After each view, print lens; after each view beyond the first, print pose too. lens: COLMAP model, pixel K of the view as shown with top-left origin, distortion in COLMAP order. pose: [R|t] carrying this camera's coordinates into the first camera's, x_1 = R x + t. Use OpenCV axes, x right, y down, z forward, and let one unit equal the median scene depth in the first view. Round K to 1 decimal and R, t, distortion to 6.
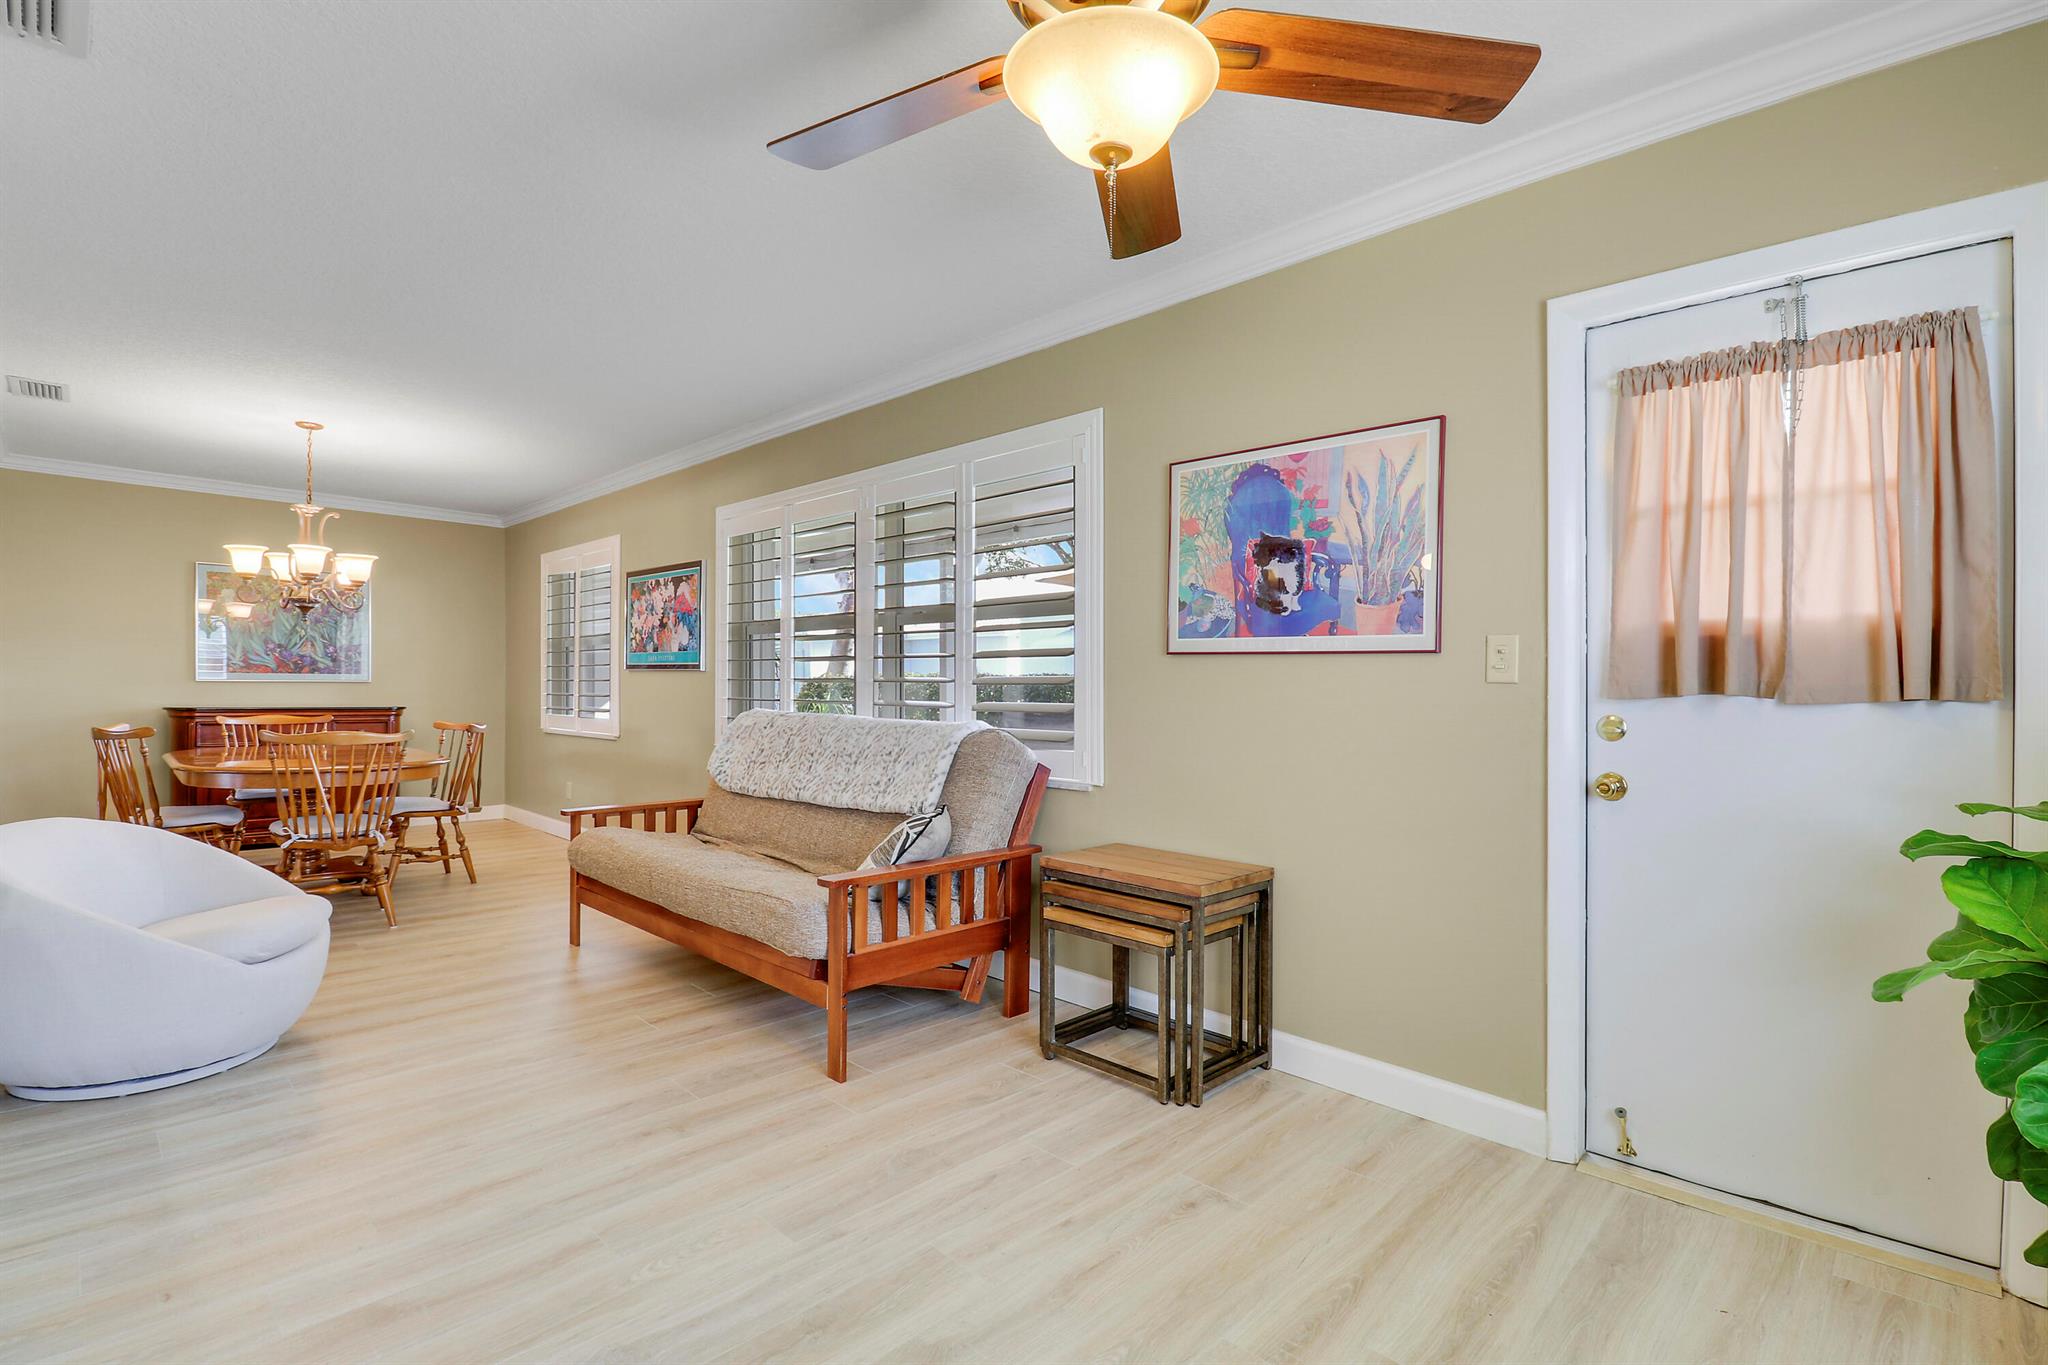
lens RADIAL K [[959.8, 0, 1040.5], [0, 959.8, 679.5], [0, 0, 1]] dist [-0.004038, -0.001482]
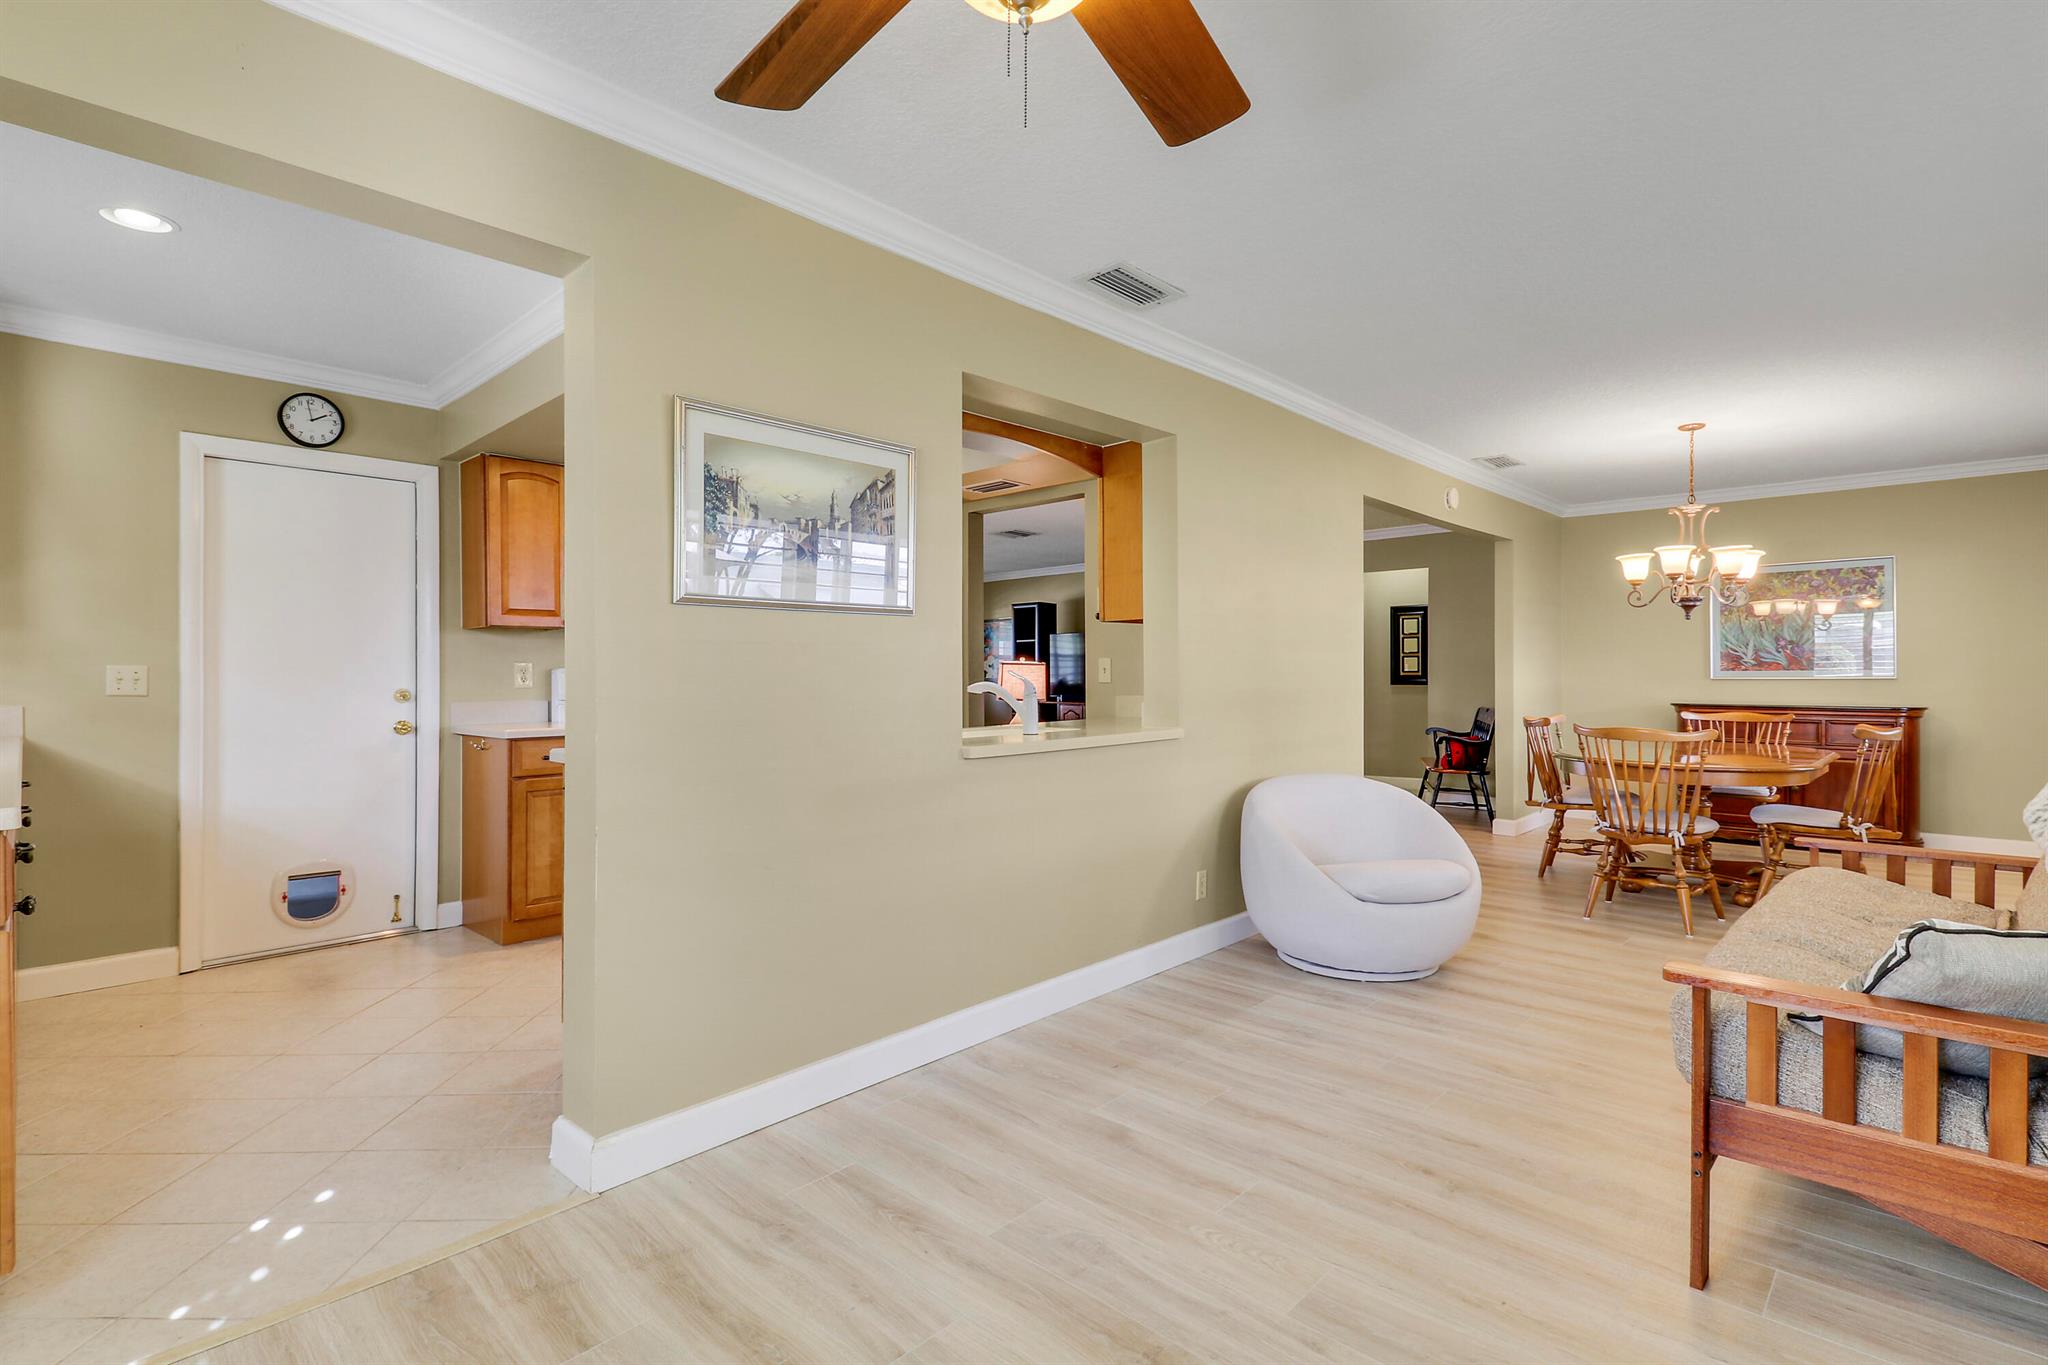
lens RADIAL K [[953.0, 0, 1024.0], [0, 953.0, 670.5], [0, 0, 1]] dist [-0.001890, -0.000926]
pose [[0.011617, -0.015099, -0.999819, 0.446820], [0.008708, 0.999850, -0.014998, 0.003565], [0.999895, -0.008532, 0.011747, 0.536496]]
